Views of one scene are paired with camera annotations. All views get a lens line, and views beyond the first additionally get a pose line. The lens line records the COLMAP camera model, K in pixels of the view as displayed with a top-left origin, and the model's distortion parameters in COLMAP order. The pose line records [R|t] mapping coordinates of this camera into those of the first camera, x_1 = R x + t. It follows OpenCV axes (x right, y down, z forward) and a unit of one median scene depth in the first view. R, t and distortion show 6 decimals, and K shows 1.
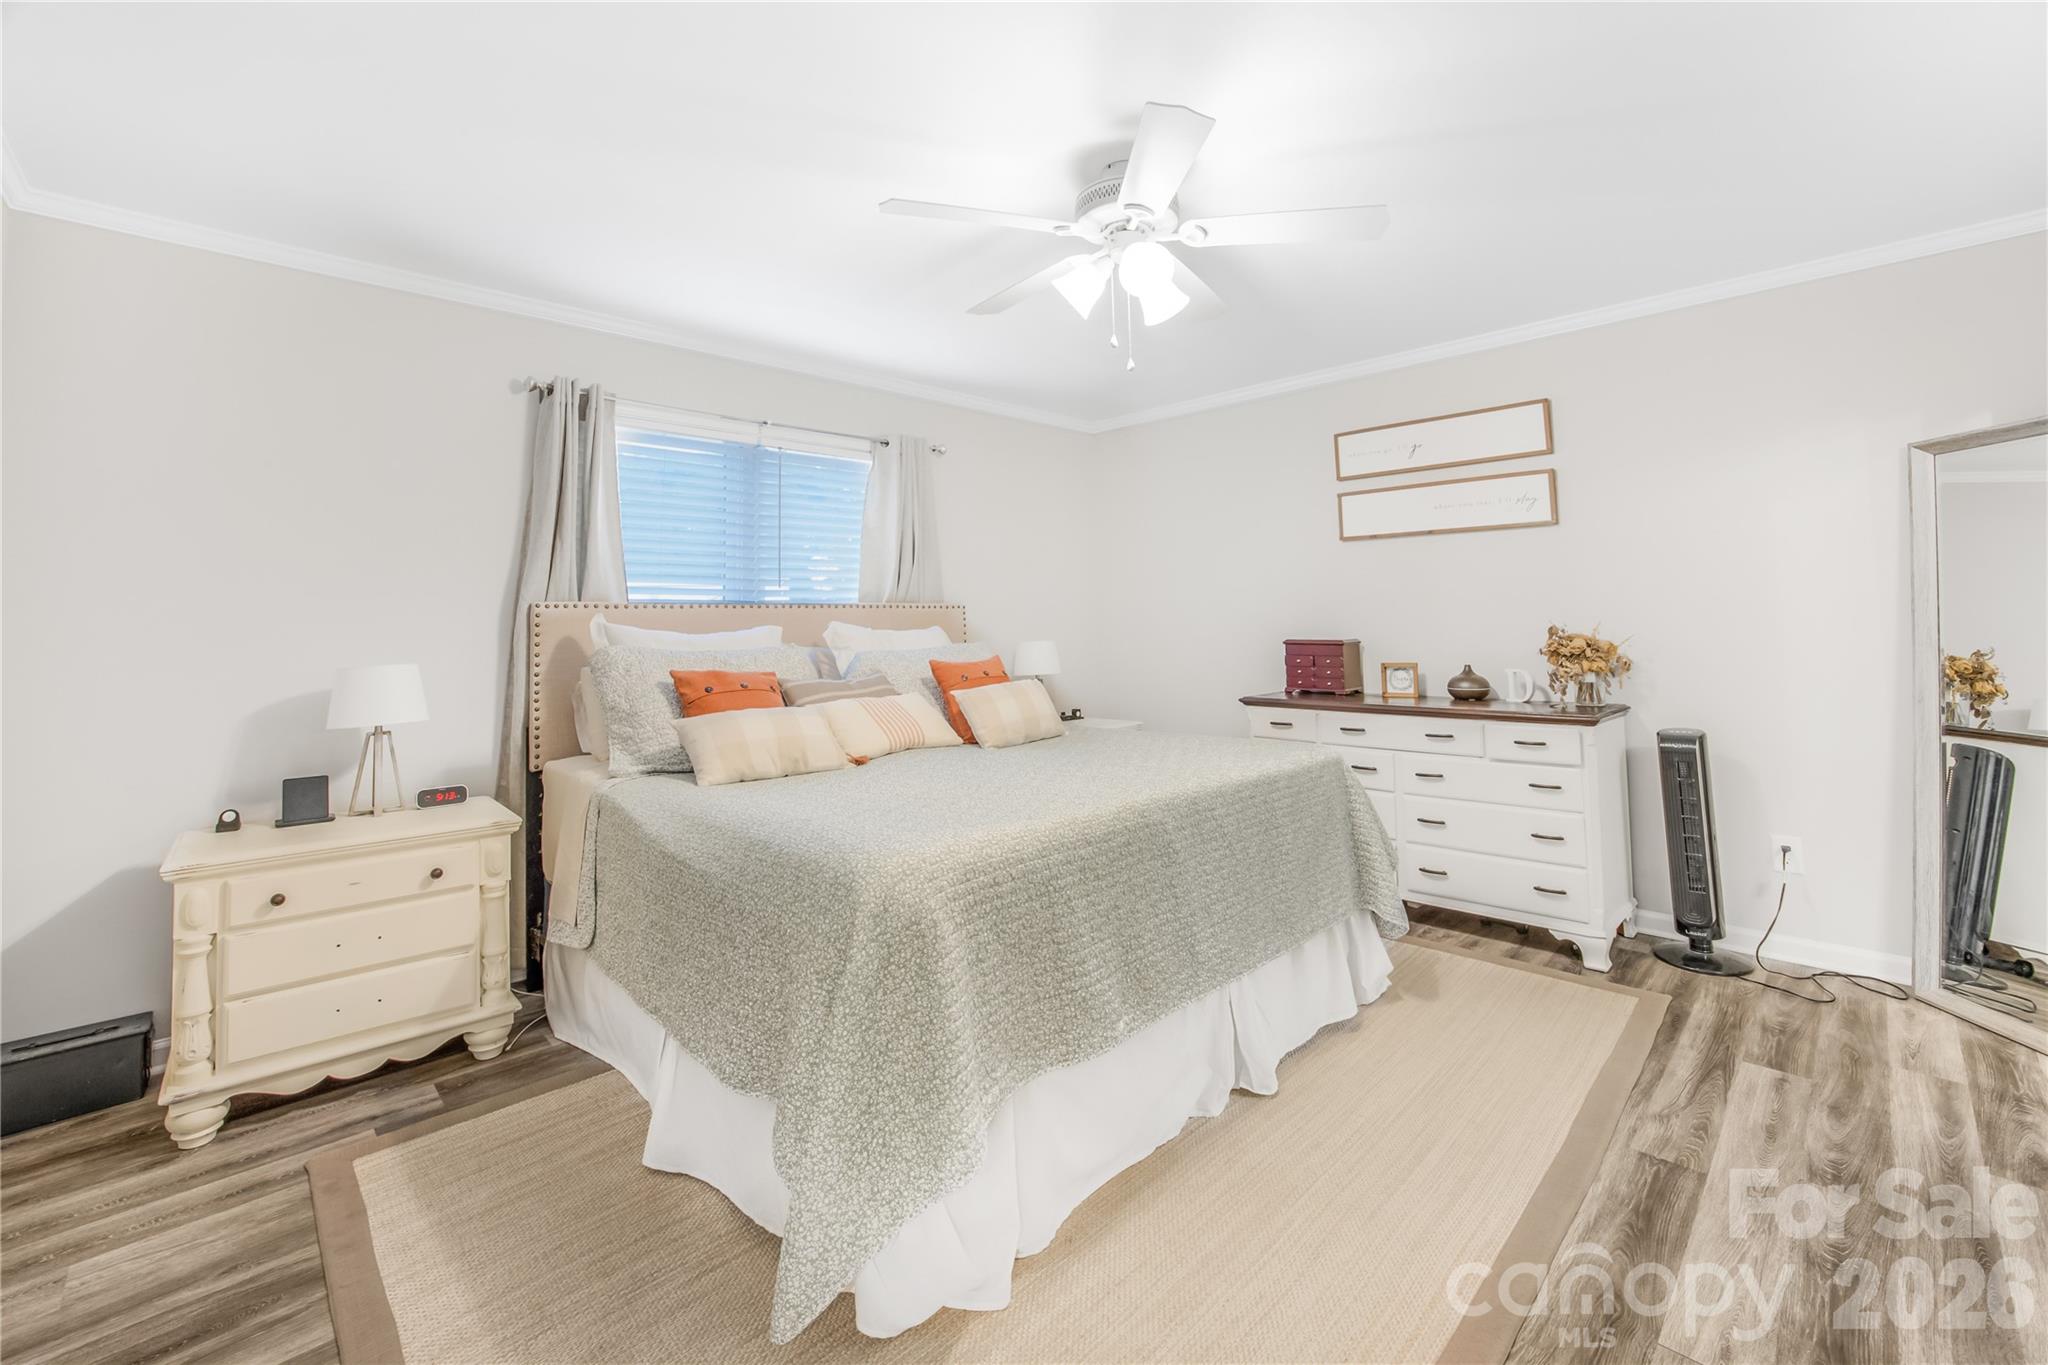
lens RADIAL K [[839.1, 0, 1031.2], [0, 839.1, 544.8], [0, 0, 1]] dist [-0.070889, 0.014428]
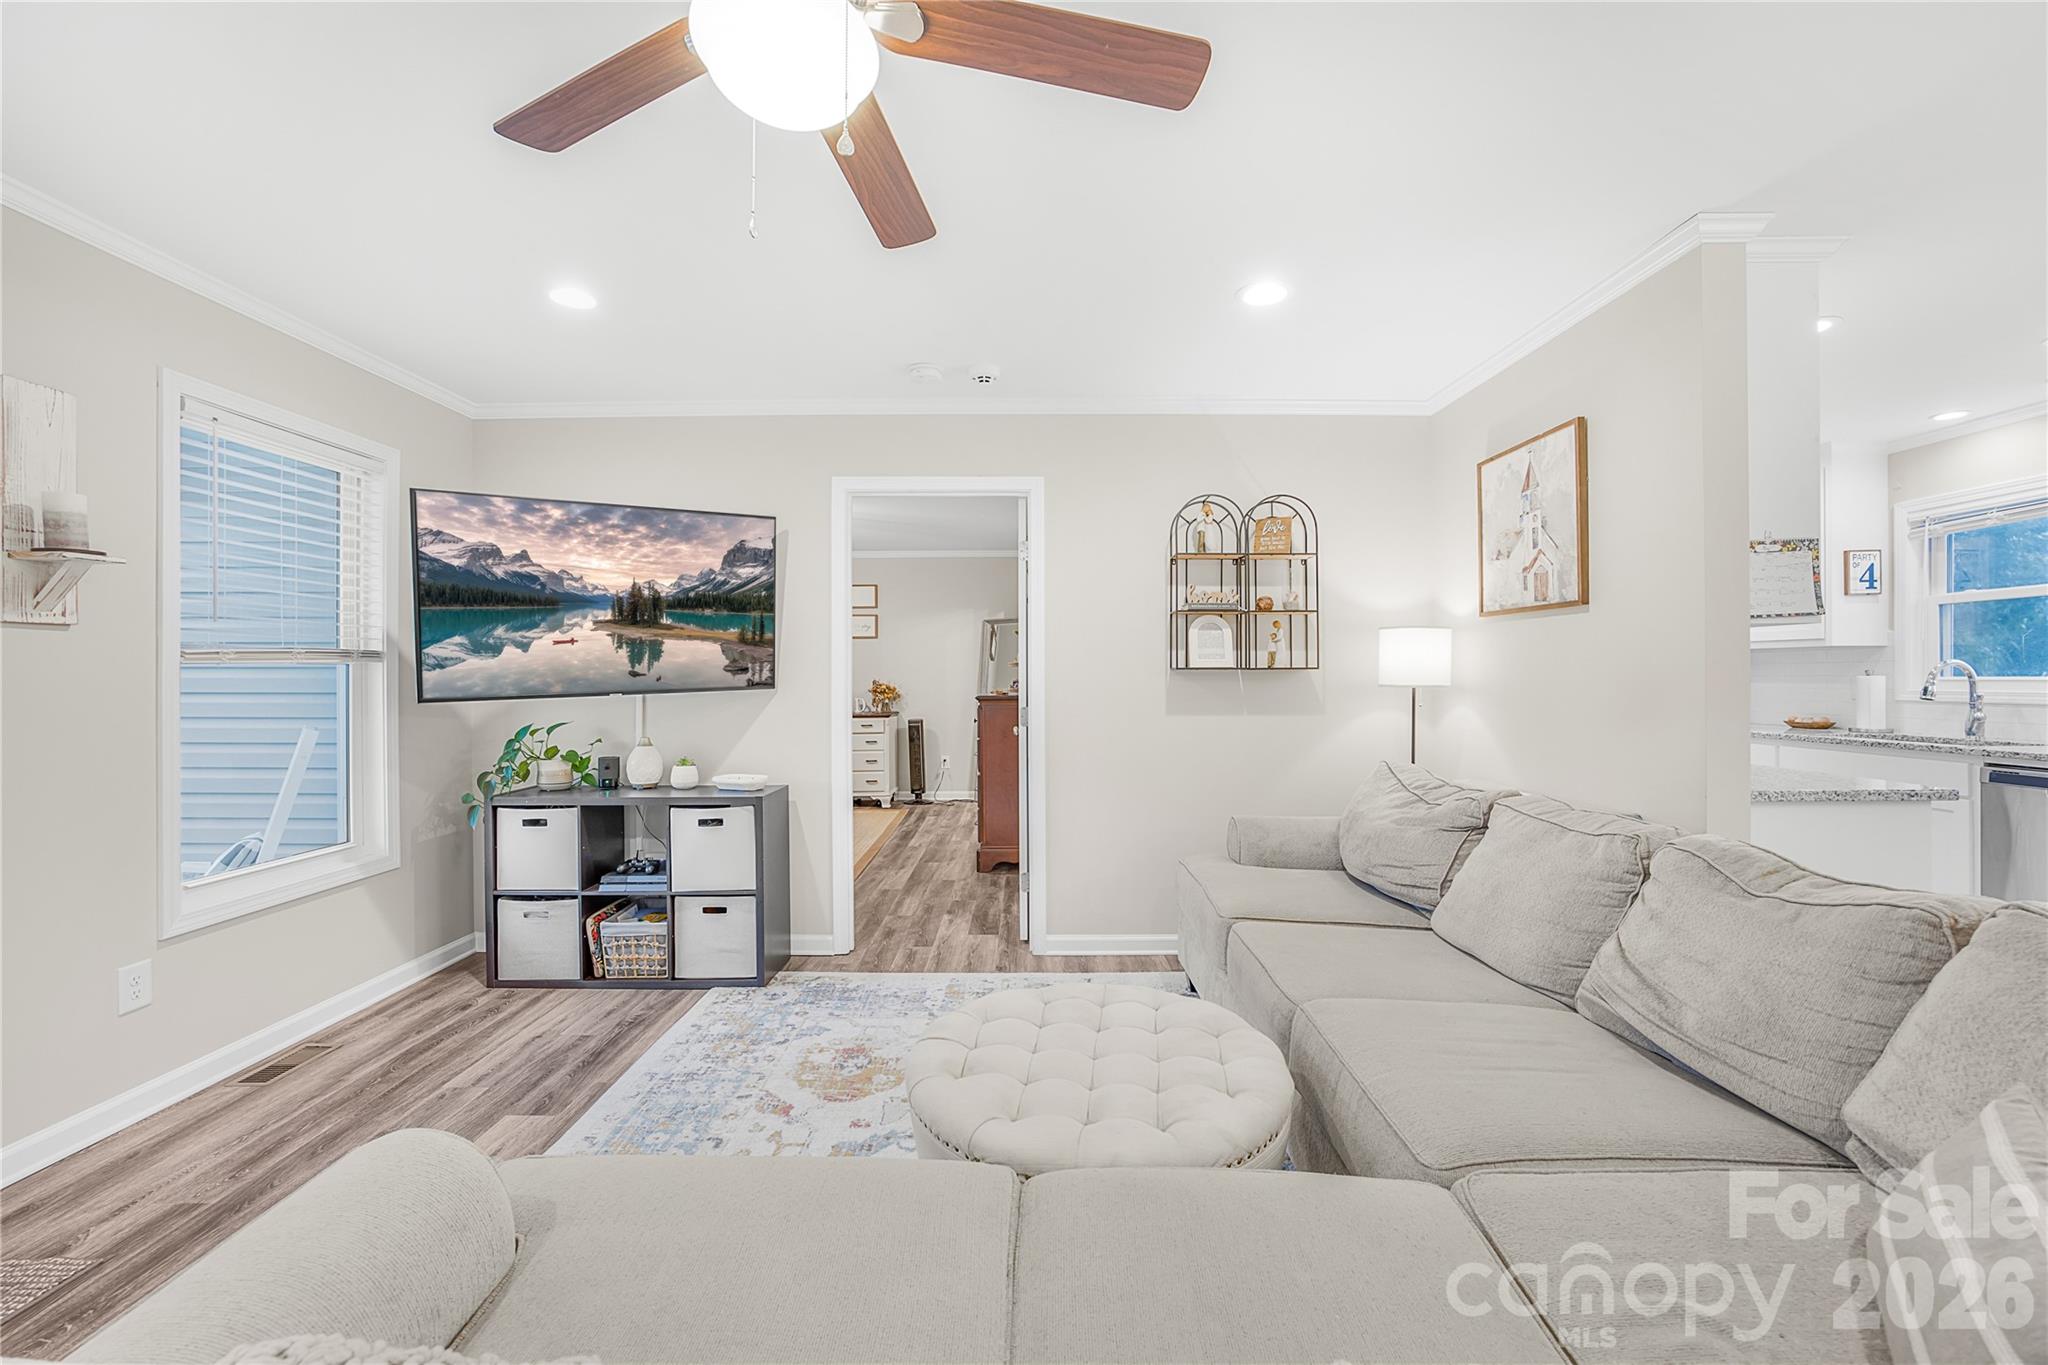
lens RADIAL K [[819.8, 0, 1031.2], [0, 819.8, 680.9], [0, 0, 1]] dist [-0.042647, 0.000050]
pose [[0.687918, 0.007565, 0.725749, -0.870407], [-0.076004, 0.995199, 0.061669, -0.092597], [-0.721798, -0.097583, 0.685190, -1.088536]]
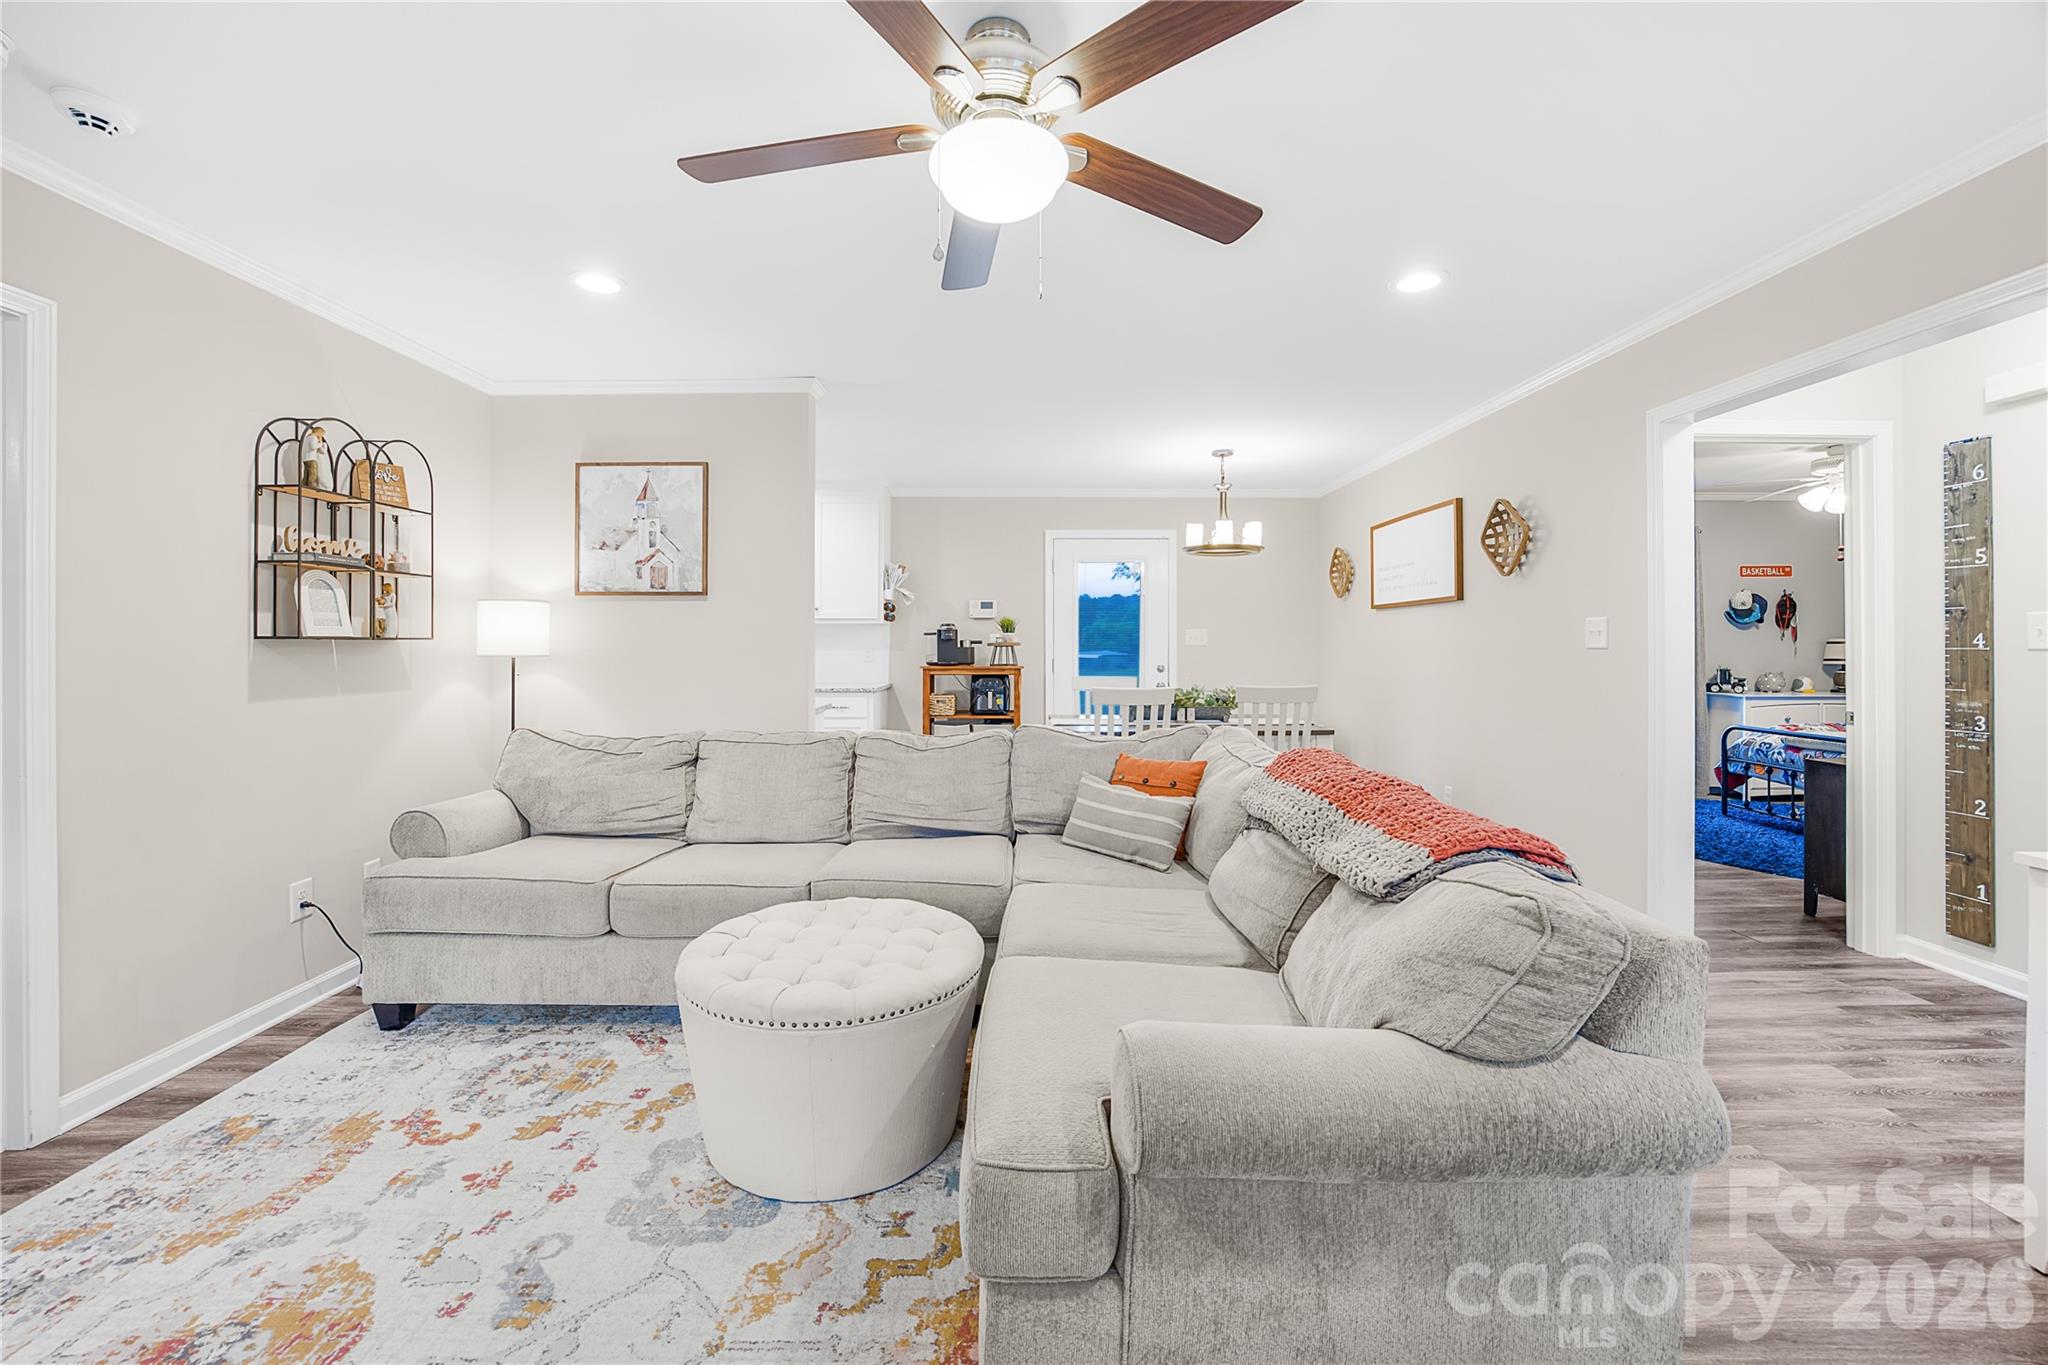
lens RADIAL K [[825.1, 0, 1024.0], [0, 825.1, 640.8], [0, 0, 1]] dist [-0.045290, 0.012656]
pose [[-0.726674, 0.016983, 0.686772, -1.038889], [-0.051717, 0.995505, -0.079340, -0.024711], [-0.685033, -0.093172, -0.722530, -0.373030]]
